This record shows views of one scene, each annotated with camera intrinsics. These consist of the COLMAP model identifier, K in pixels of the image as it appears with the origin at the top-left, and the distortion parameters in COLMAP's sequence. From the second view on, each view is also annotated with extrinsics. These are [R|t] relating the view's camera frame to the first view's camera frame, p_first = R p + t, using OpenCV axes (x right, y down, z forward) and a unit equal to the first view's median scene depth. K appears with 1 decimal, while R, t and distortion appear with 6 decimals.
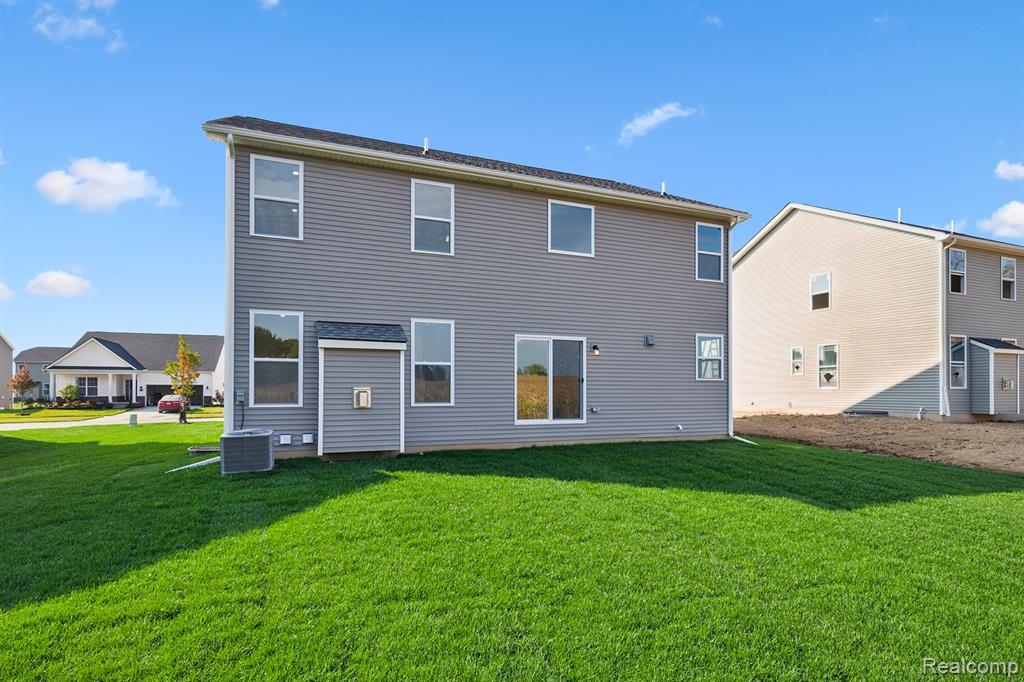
lens RADIAL K [[404.1, 0, 510.2], [0, 404.1, 337.4], [0, 0, 1]] dist [0.000634, -0.000055]
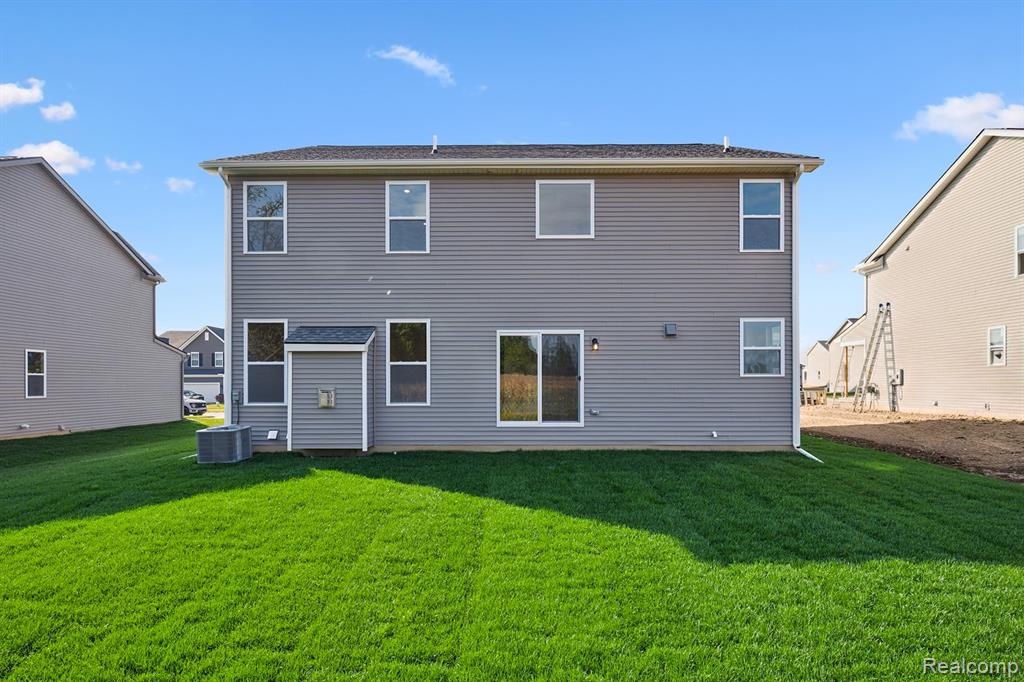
lens RADIAL K [[408.4, 0, 511.3], [0, 408.4, 338.6], [0, 0, 1]] dist [0.000026, -0.000075]
pose [[0.952895, -0.040059, -0.300644, 0.339404], [0.042354, 0.999102, 0.001119, 0.012737], [0.300329, -0.013800, 0.953736, 0.110380]]
